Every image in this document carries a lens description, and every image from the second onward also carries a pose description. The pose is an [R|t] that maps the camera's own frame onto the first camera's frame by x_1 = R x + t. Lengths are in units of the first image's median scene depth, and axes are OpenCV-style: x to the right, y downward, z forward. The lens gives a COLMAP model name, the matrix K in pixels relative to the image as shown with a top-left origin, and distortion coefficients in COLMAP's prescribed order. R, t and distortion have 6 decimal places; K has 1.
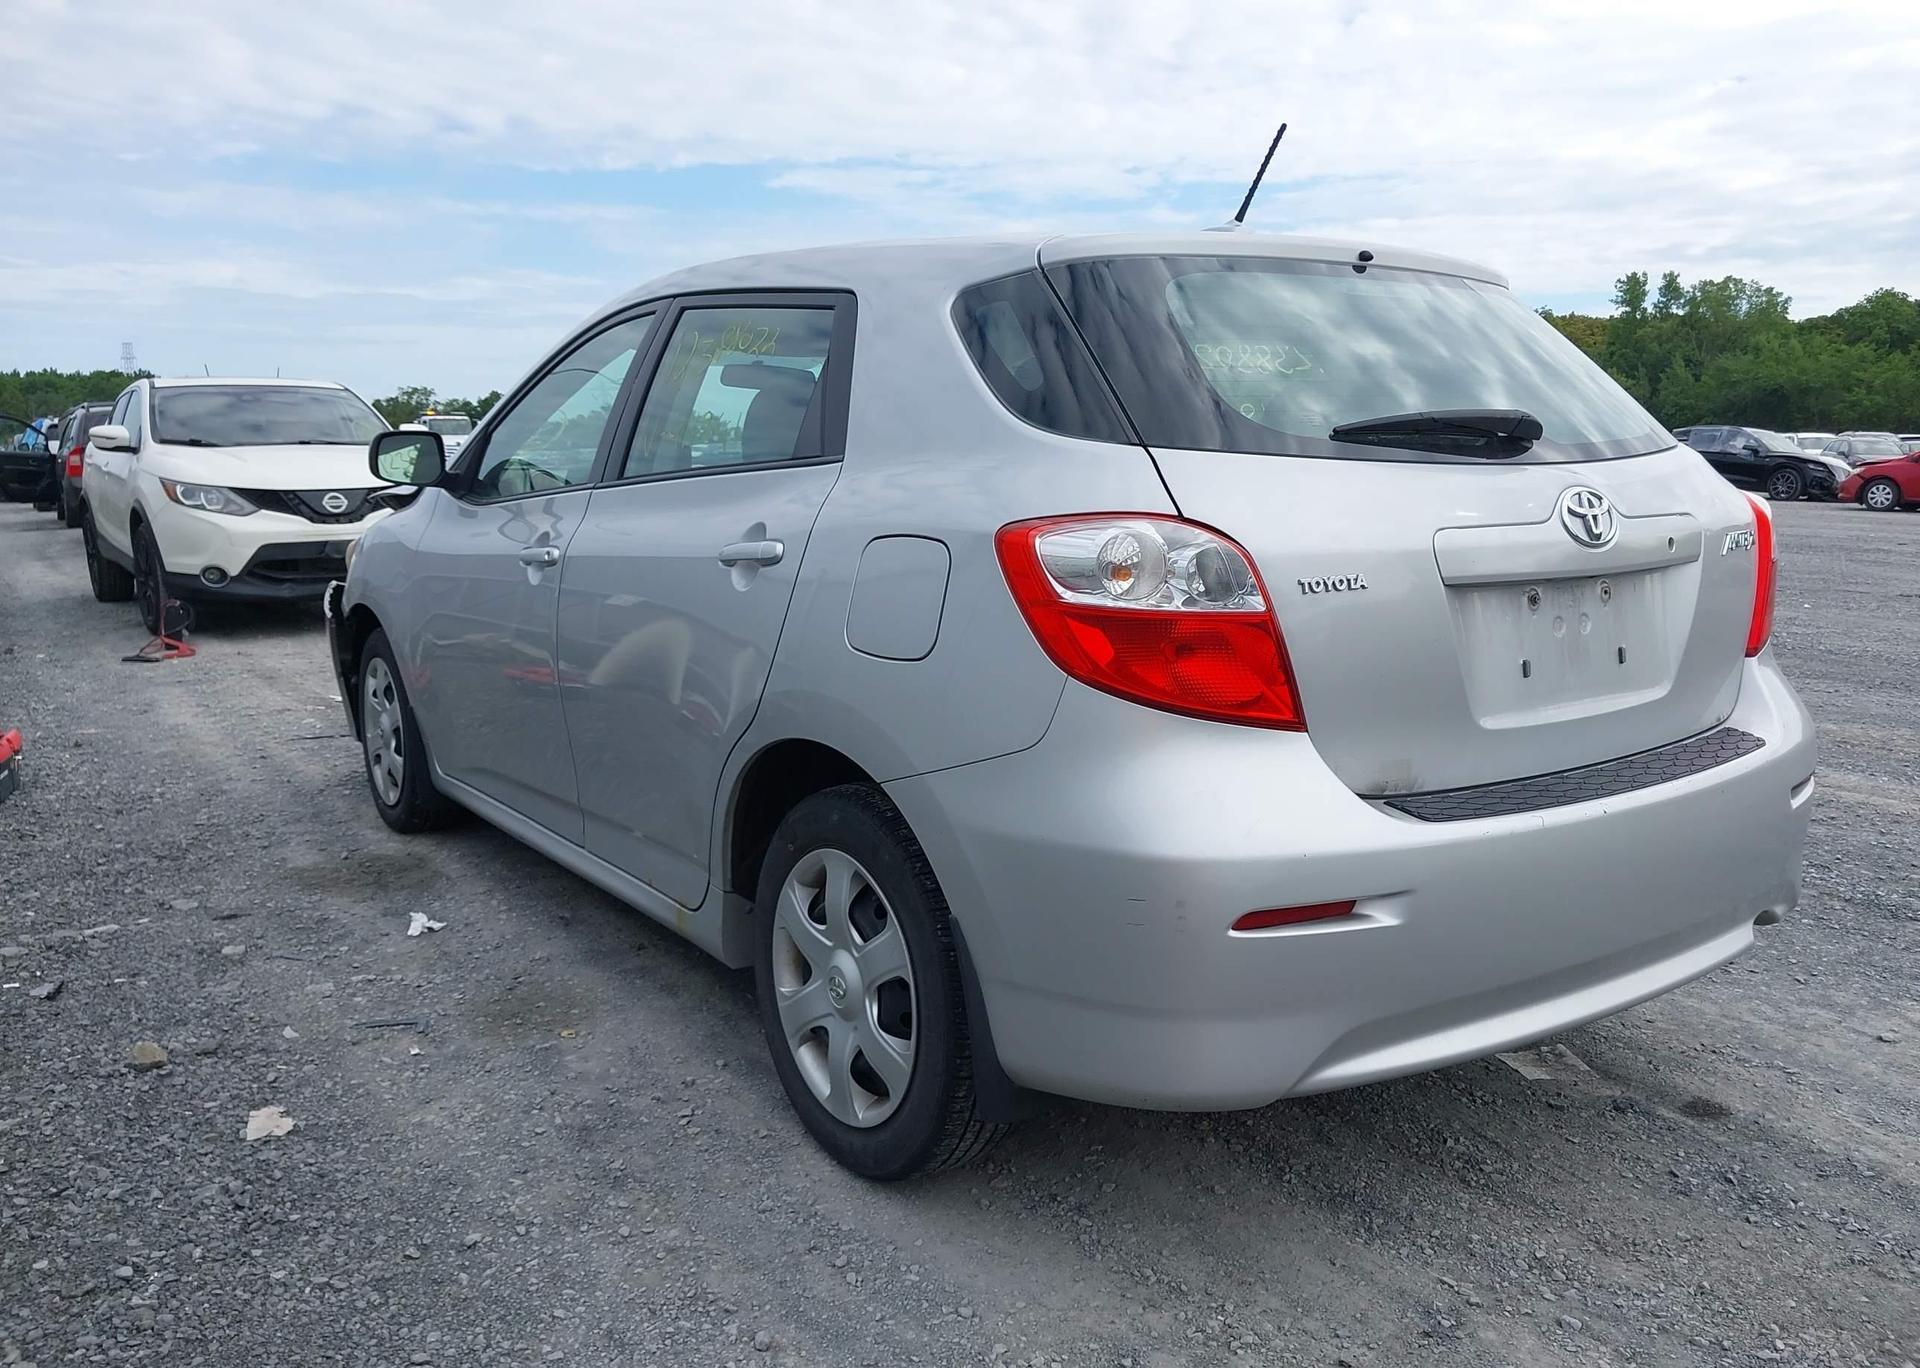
lens RADIAL K [[1506.9, 0, 967.1], [0, 1506.9, 686.0], [0, 0, 1]] dist [0.009129, -0.007291]
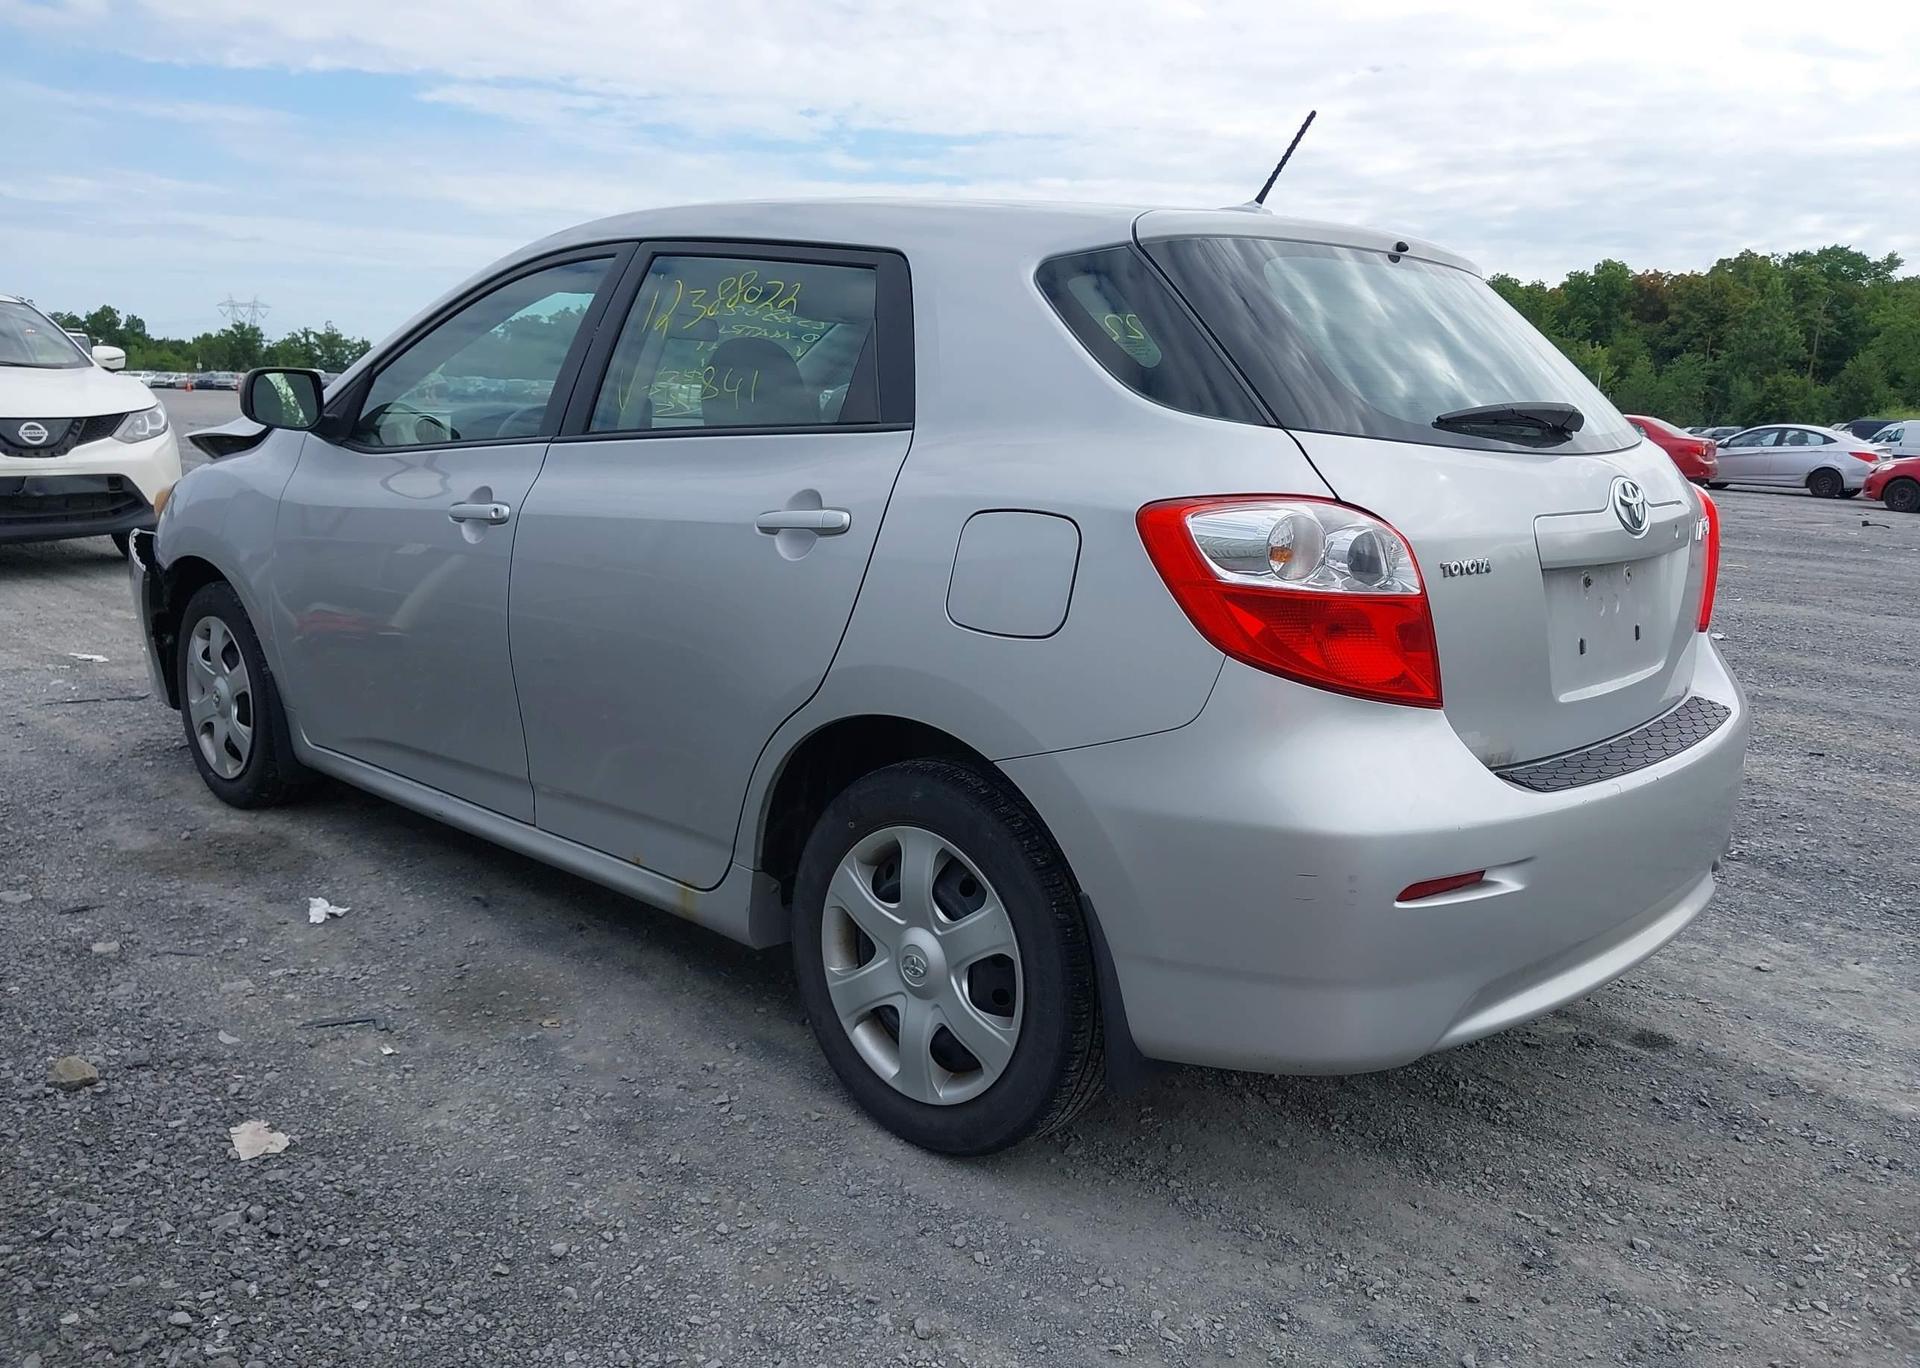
lens RADIAL K [[1506.9, 0, 963.0], [0, 1506.9, 690.6], [0, 0, 1]] dist [0.009129, -0.007291]
pose [[0.977729, -0.004513, 0.209822, -0.272596], [-0.003223, 0.999328, 0.036514, -0.016943], [-0.209845, -0.036377, 0.977058, 0.038866]]
